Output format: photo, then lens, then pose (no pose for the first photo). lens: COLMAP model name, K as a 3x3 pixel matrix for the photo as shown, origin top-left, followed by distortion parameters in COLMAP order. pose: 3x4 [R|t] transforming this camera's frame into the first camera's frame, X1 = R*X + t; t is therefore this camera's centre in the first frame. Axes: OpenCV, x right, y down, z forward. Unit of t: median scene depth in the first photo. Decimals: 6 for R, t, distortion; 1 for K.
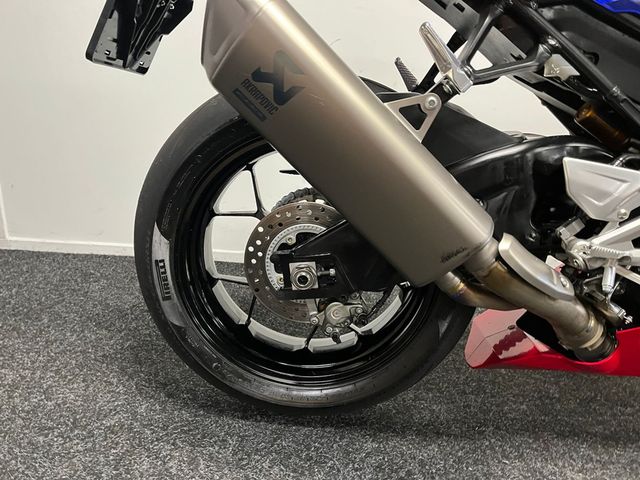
lens RADIAL K [[482.8, 0, 320.6], [0, 482.8, 242.5], [0, 0, 1]] dist [0.076401, -0.106886]
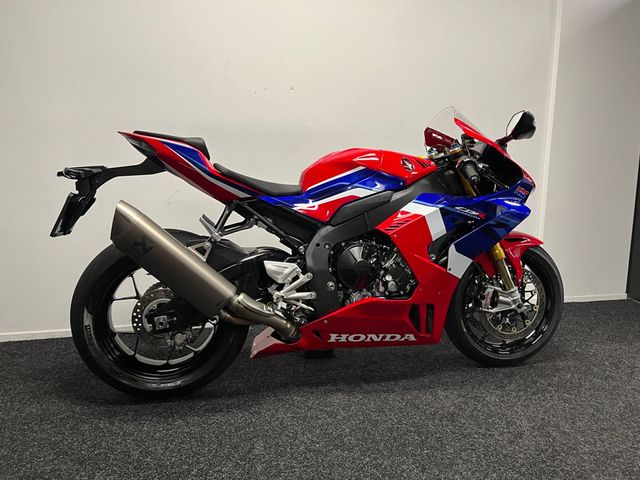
lens RADIAL K [[482.8, 0, 320.6], [0, 482.8, 242.5], [0, 0, 1]] dist [0.076401, -0.106886]
pose [[0.960897, -0.085142, 0.263490, 0.108812], [0.124562, 0.982751, -0.136695, 0.105487], [-0.247306, 0.164171, 0.954928, -1.373670]]
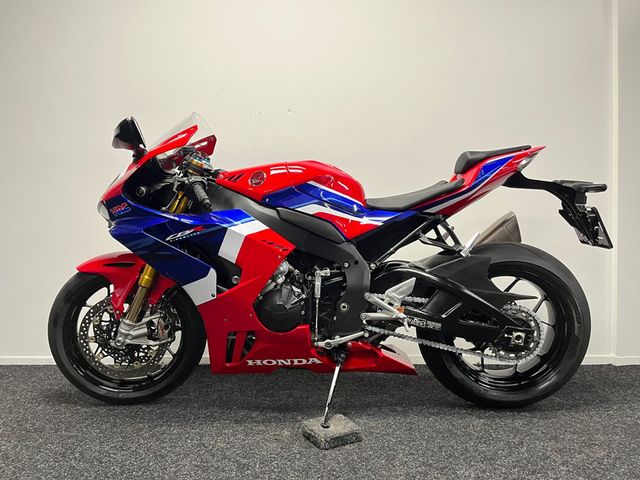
lens RADIAL K [[483.1, 0, 316.7], [0, 483.1, 241.4], [0, 0, 1]] dist [0.077062, -0.112534]
pose [[0.998190, -0.059941, 0.004962, 1.006558], [0.058820, 0.955620, -0.288672, 0.322904], [0.012562, 0.288441, 0.957415, -1.095821]]
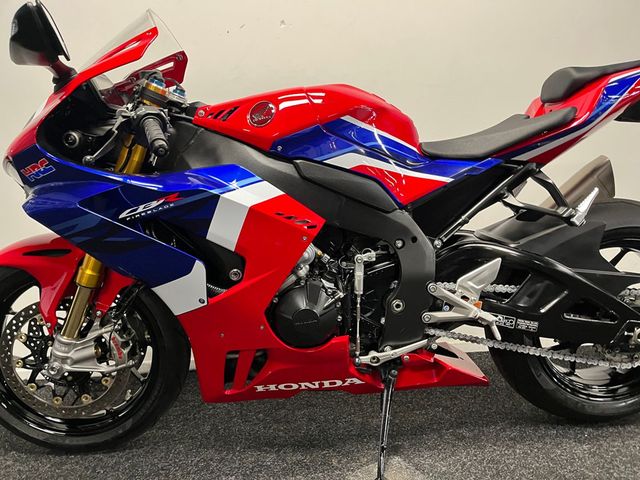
lens RADIAL K [[484.2, 0, 325.4], [0, 484.2, 241.3], [0, 0, 1]] dist [0.073817, -0.102823]
pose [[0.991821, -0.101609, 0.077247, 0.803091], [0.114377, 0.976141, -0.184573, 0.031798], [-0.056650, 0.191898, 0.979778, -0.378725]]
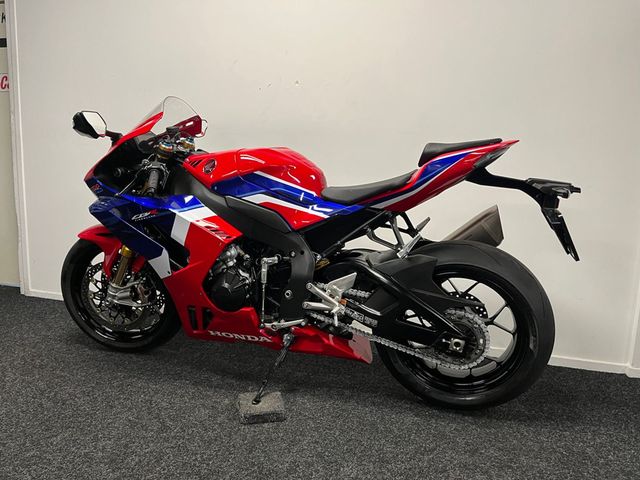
lens RADIAL K [[480.5, 0, 324.1], [0, 480.5, 238.7], [0, 0, 1]] dist [0.075875, -0.104461]
pose [[0.970200, 0.019193, -0.241546, 1.849097], [-0.061985, 0.983348, -0.170837, 0.096196], [0.234245, 0.180719, 0.955233, -1.076750]]
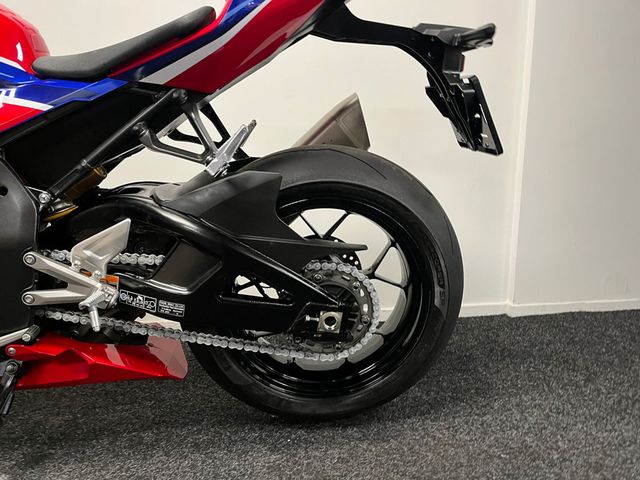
lens RADIAL K [[483.1, 0, 316.7], [0, 483.1, 241.4], [0, 0, 1]] dist [0.077062, -0.112534]
pose [[0.989038, -0.093417, 0.114359, 1.755185], [0.104976, 0.989473, -0.099619, 0.072831], [-0.103849, 0.110532, 0.988432, -0.052507]]
